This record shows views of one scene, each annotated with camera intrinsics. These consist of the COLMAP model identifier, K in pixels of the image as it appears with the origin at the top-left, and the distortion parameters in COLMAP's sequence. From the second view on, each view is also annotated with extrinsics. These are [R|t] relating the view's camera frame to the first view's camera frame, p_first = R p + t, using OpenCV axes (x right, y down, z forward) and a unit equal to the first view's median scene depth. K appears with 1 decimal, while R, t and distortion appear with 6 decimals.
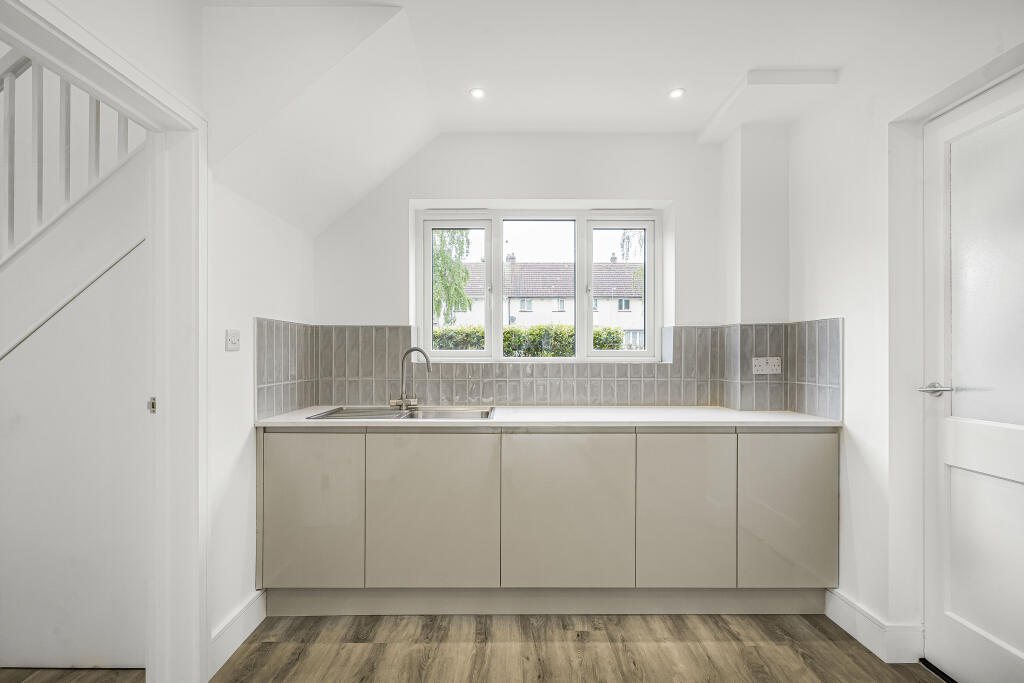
lens RADIAL K [[466.2, 0, 511.9], [0, 466.2, 351.9], [0, 0, 1]] dist [-0.010198, 0.001726]
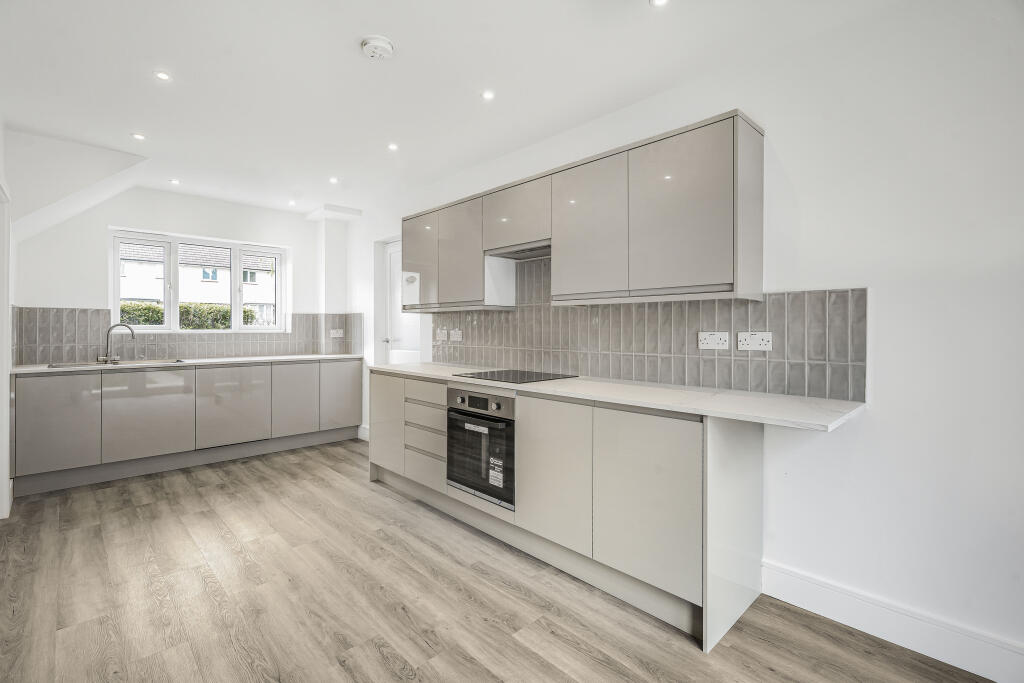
lens RADIAL K [[466.2, 0, 512.6], [0, 466.2, 331.4], [0, 0, 1]] dist [-0.010198, 0.001726]
pose [[0.727825, -0.005885, 0.685738, -0.315053], [-0.002864, 0.999928, 0.011622, -0.004961], [-0.685757, -0.010423, 0.727756, -1.056132]]
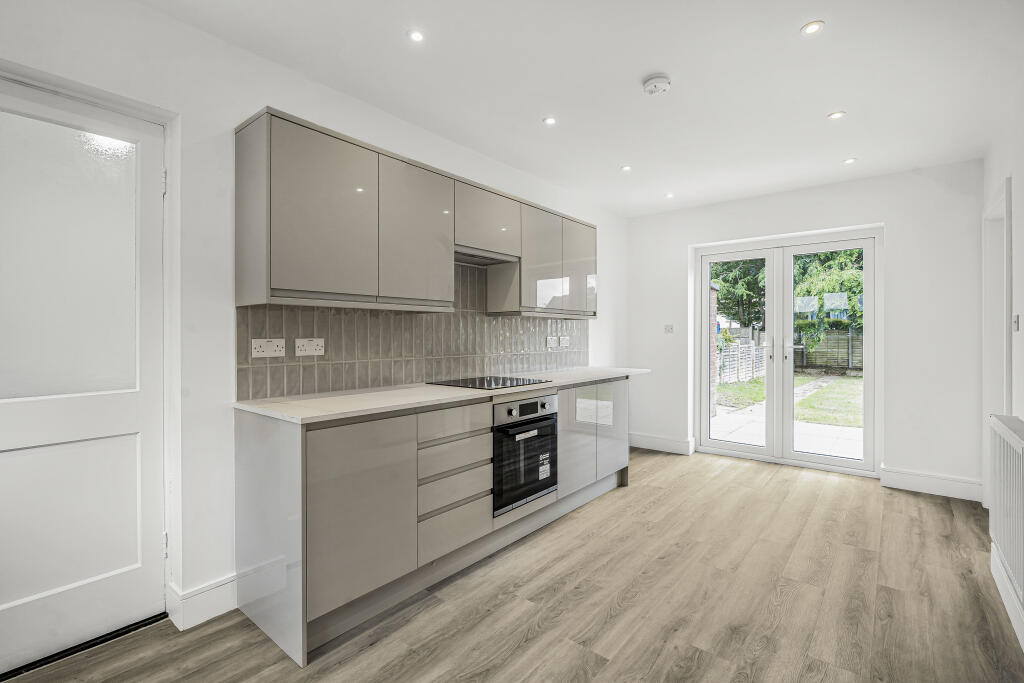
lens RADIAL K [[466.2, 0, 506.3], [0, 466.2, 338.4], [0, 0, 1]] dist [-0.010198, 0.001726]
pose [[-0.759709, -0.005355, 0.650242, -0.293313], [-0.002333, 0.999982, 0.005509, 0.006765], [-0.650260, 0.002668, -0.759707, 1.278077]]
